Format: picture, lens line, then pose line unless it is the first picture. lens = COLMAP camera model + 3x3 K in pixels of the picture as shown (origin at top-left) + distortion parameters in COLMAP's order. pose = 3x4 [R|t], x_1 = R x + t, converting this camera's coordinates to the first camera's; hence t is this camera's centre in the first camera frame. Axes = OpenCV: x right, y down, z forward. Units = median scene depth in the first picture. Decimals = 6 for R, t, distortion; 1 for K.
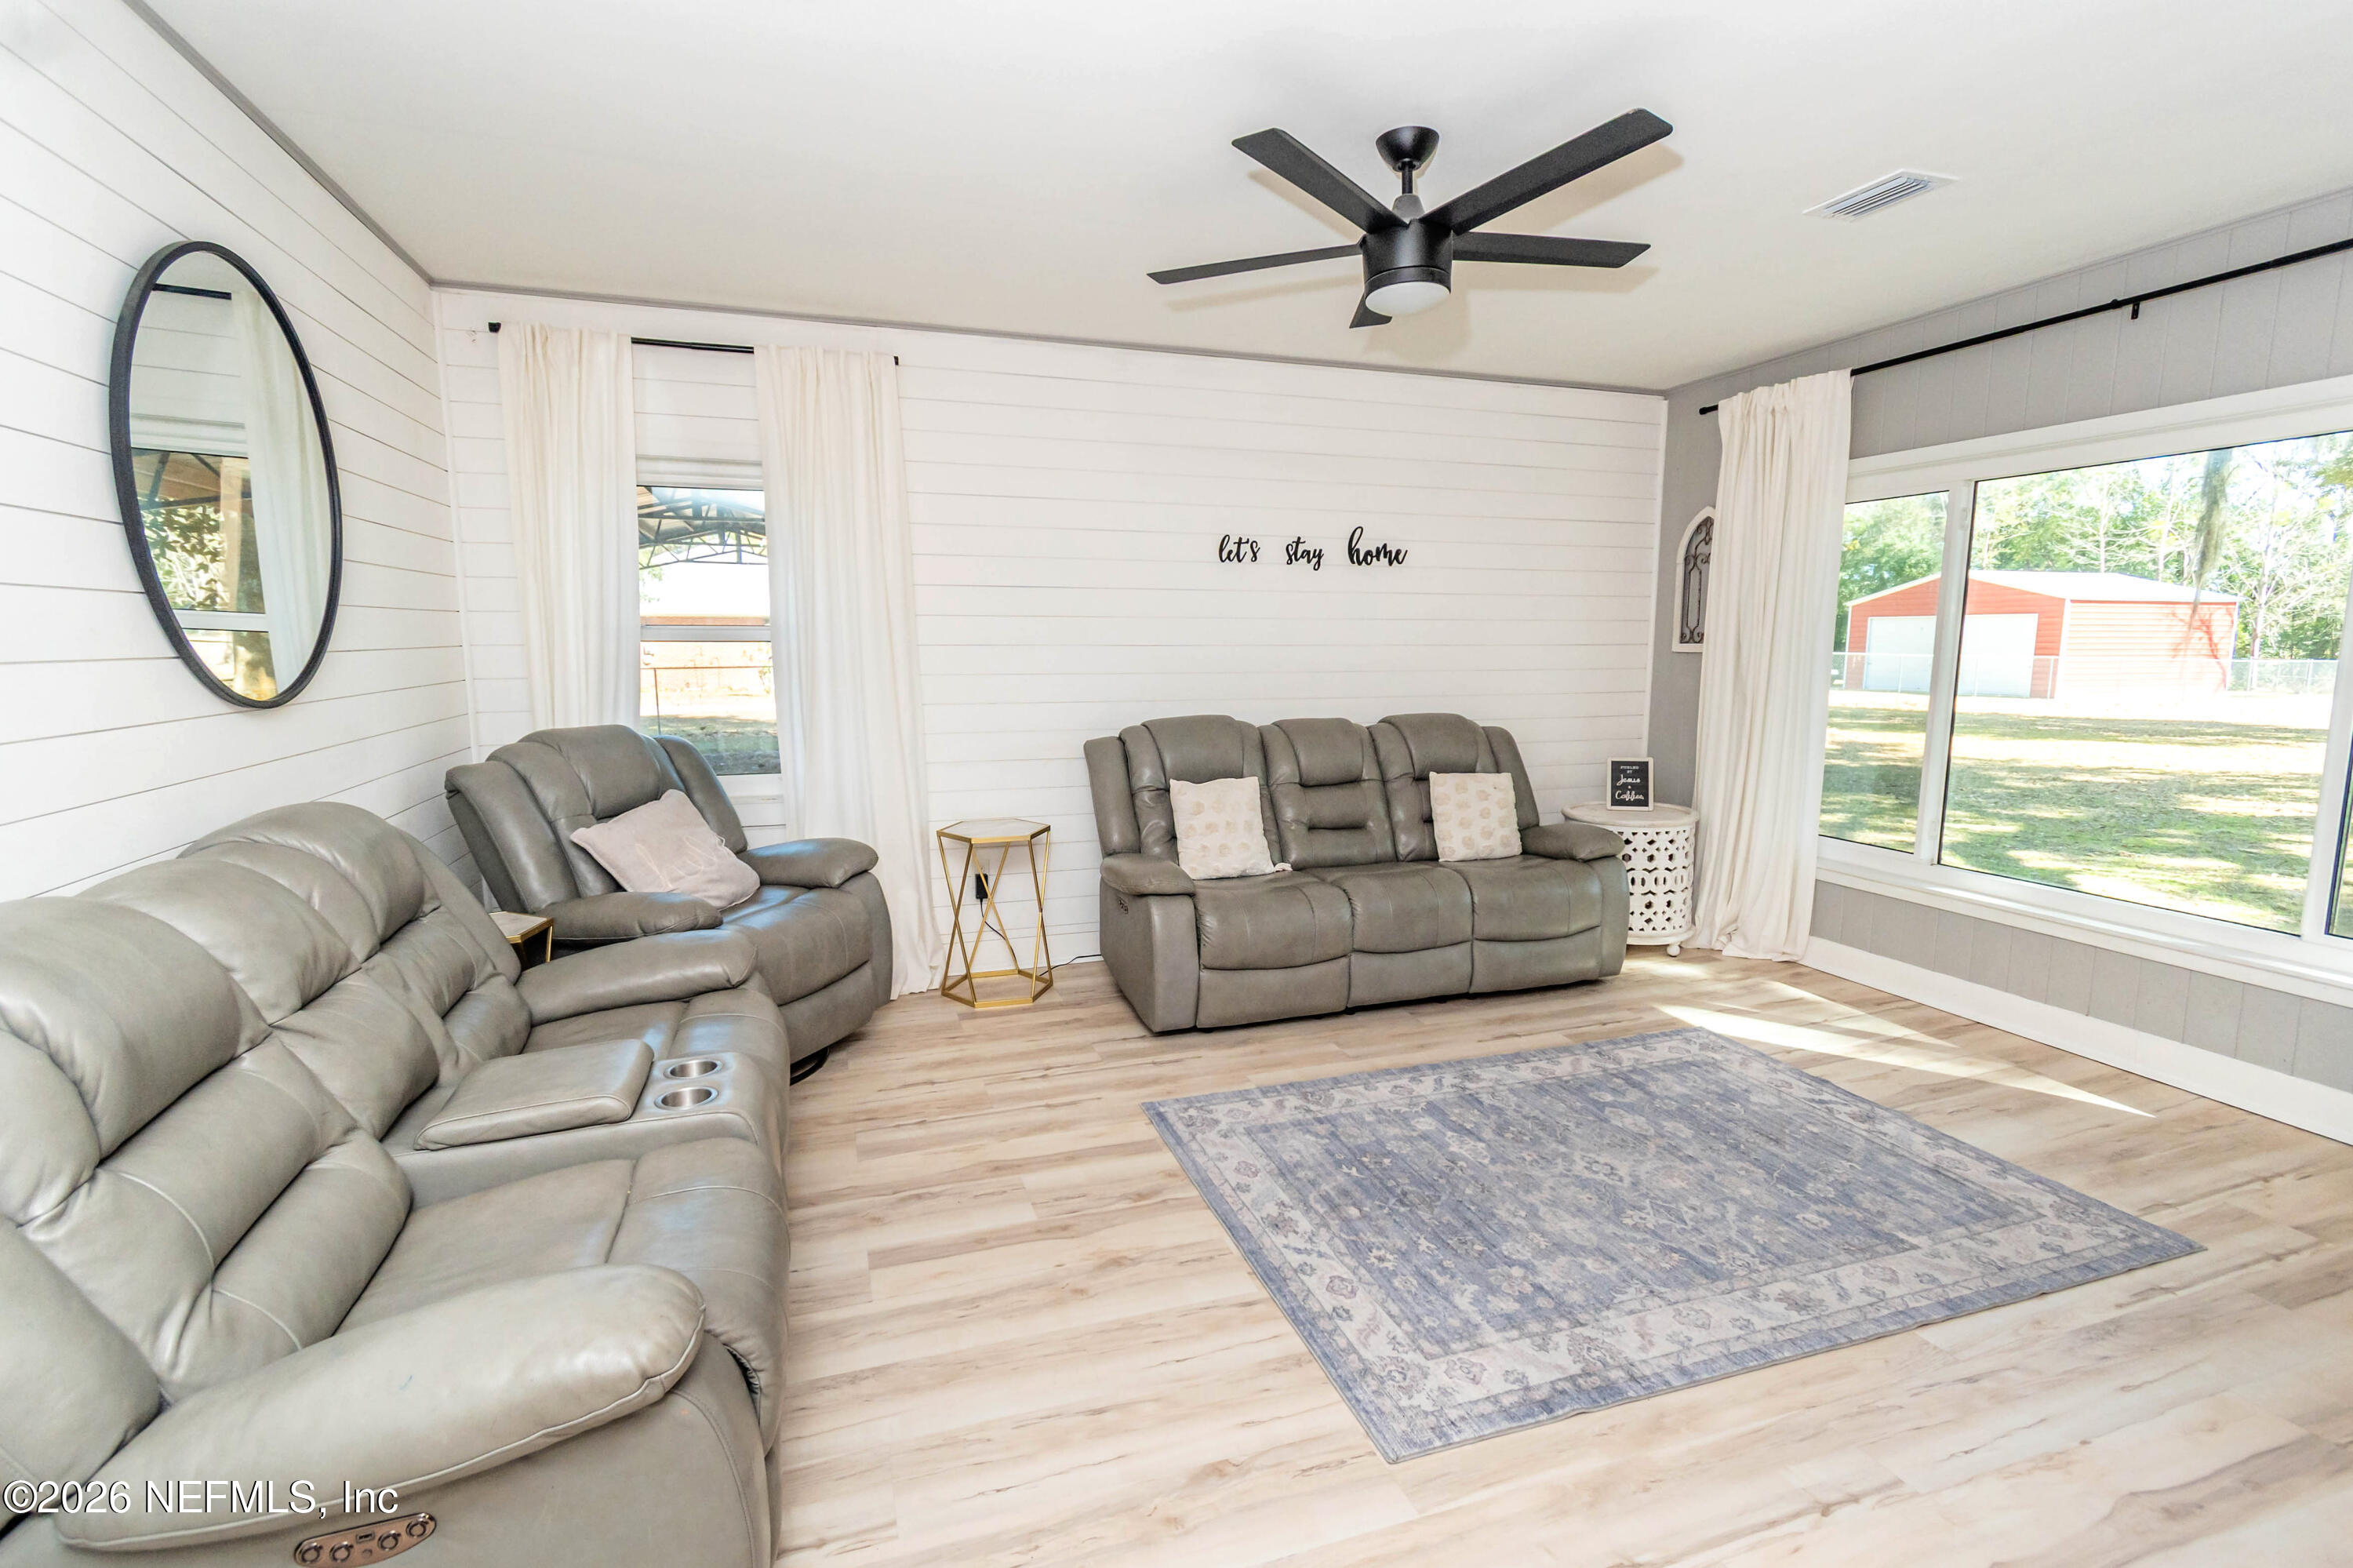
lens RADIAL K [[1060.6, 0, 1190.7], [0, 1060.6, 780.4], [0, 0, 1]] dist [0.003839, -0.001408]
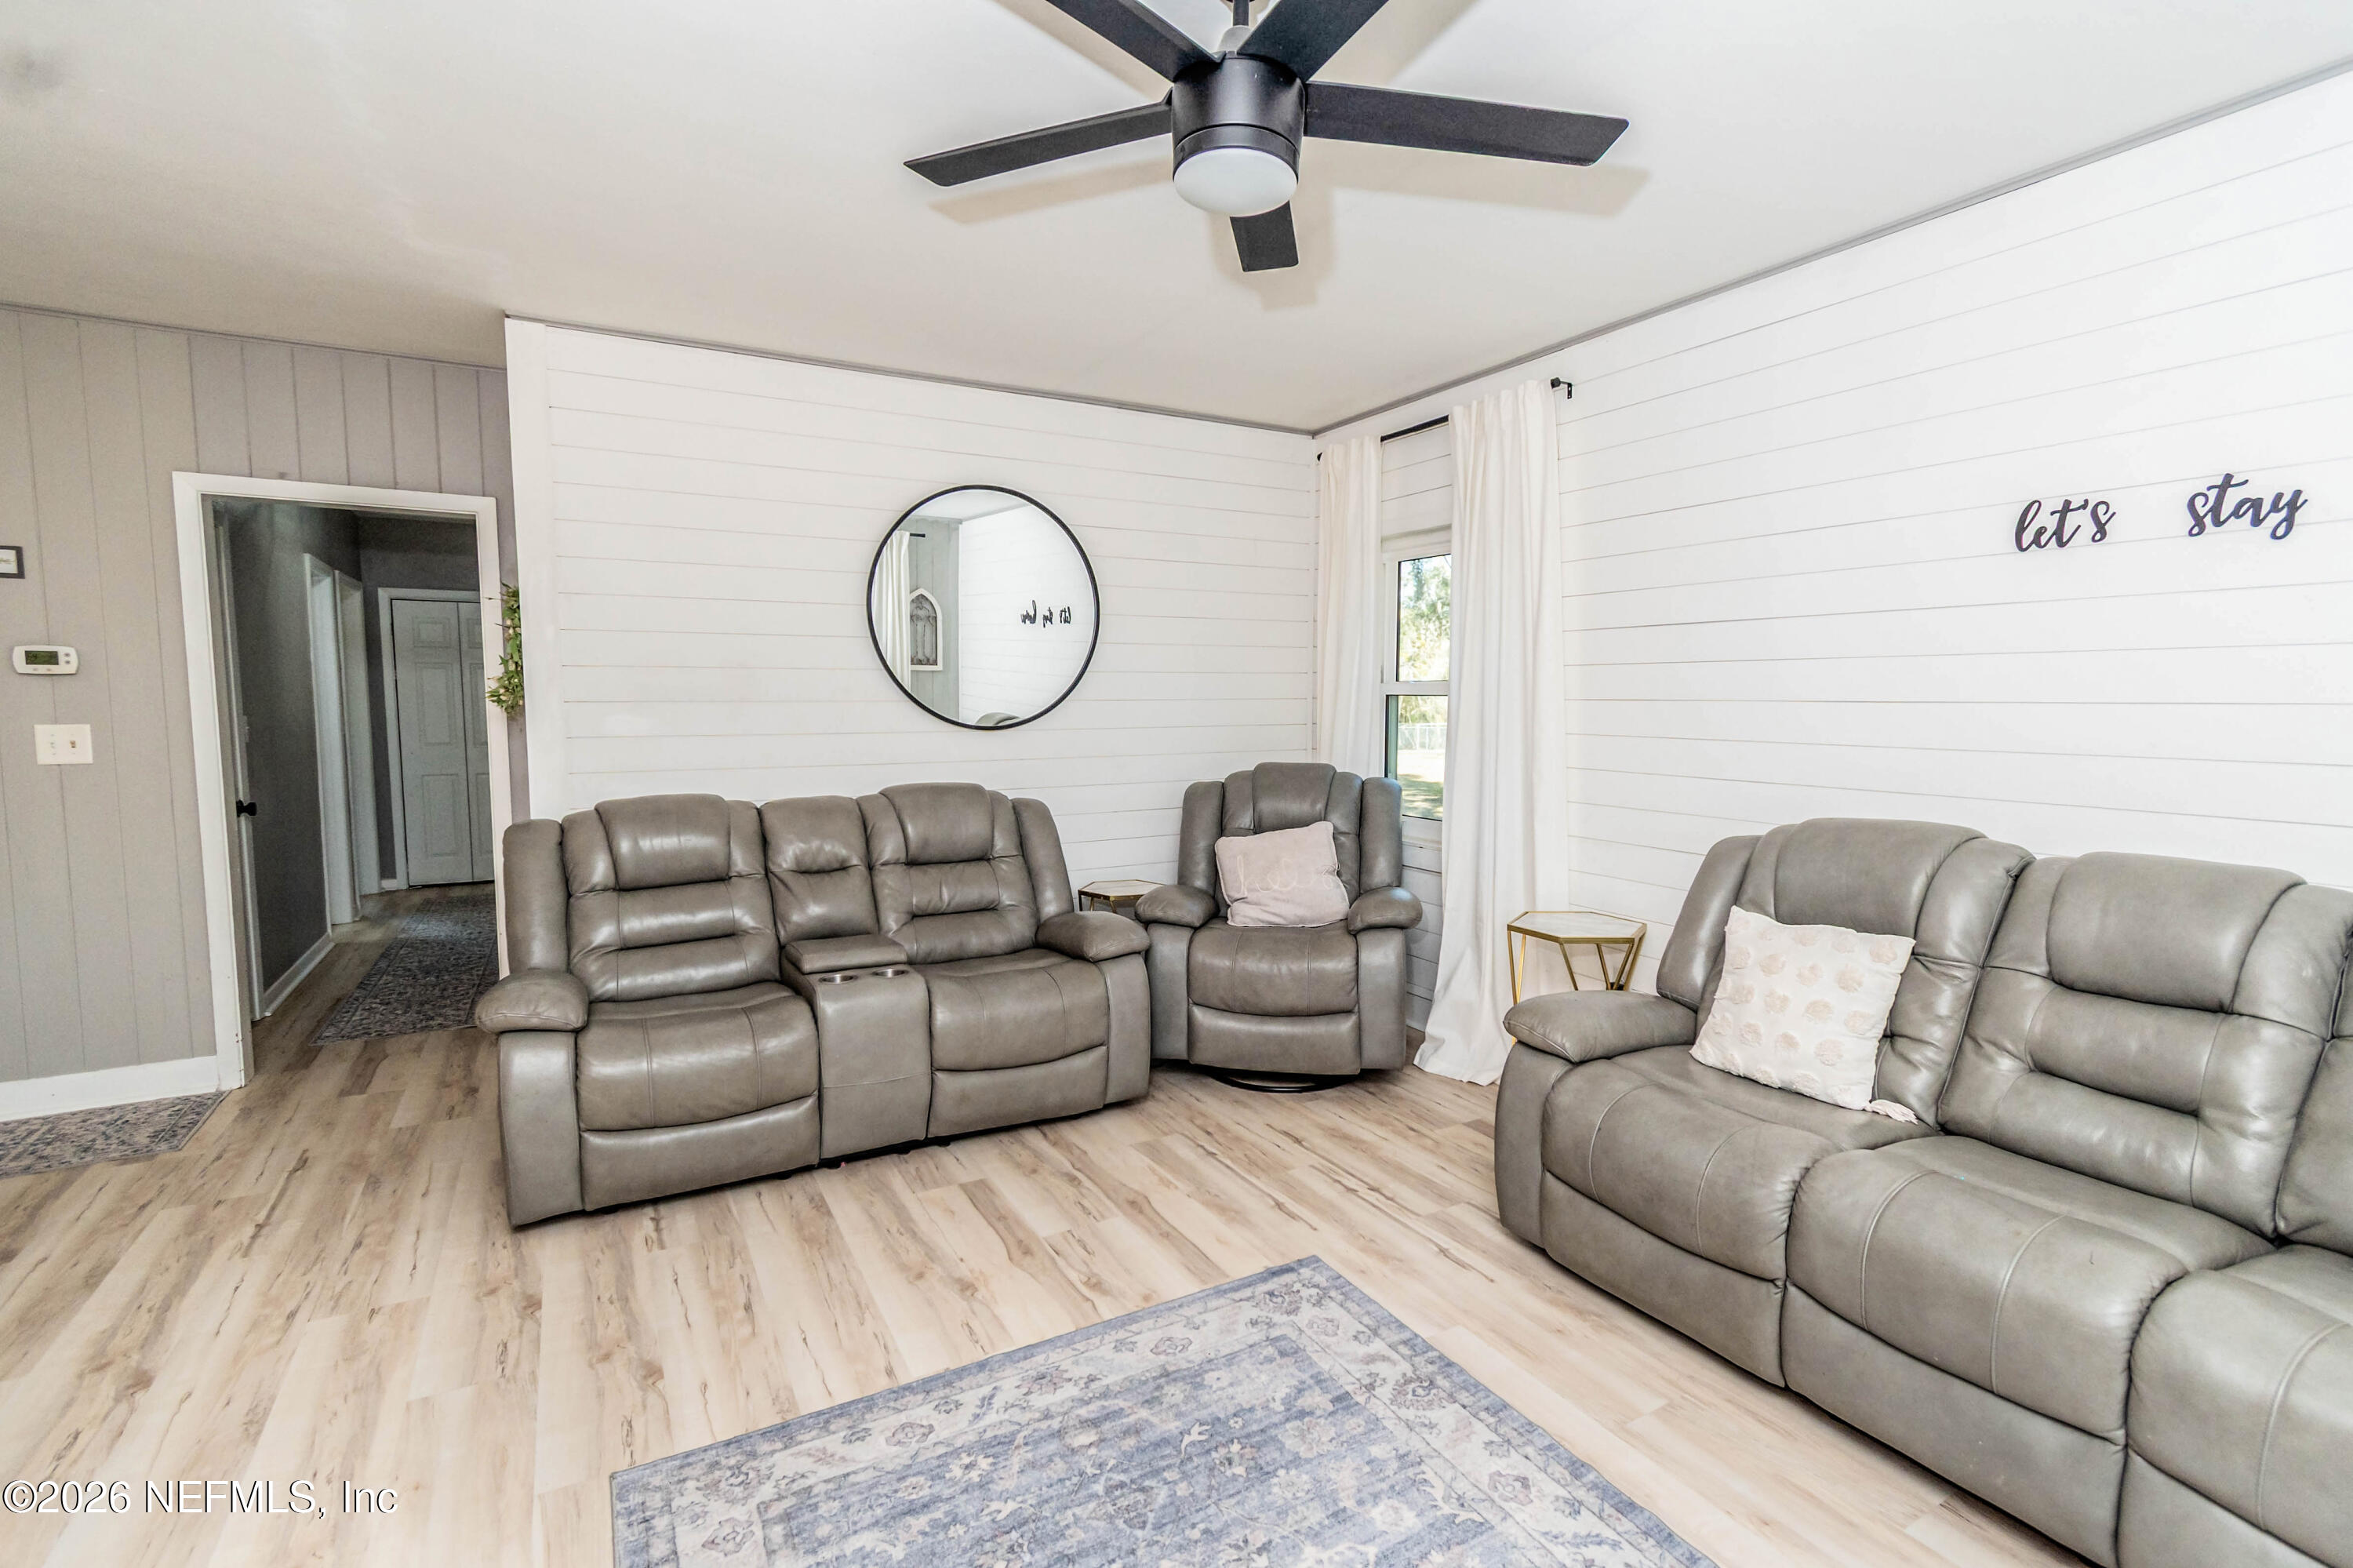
lens RADIAL K [[1060.6, 0, 1197.7], [0, 1060.6, 788.0], [0, 0, 1]] dist [0.003839, -0.001408]
pose [[0.209532, 0.083257, -0.974251, 0.737137], [-0.131898, 0.989668, 0.056207, -0.090038], [0.968865, 0.116725, 0.218349, 0.729697]]
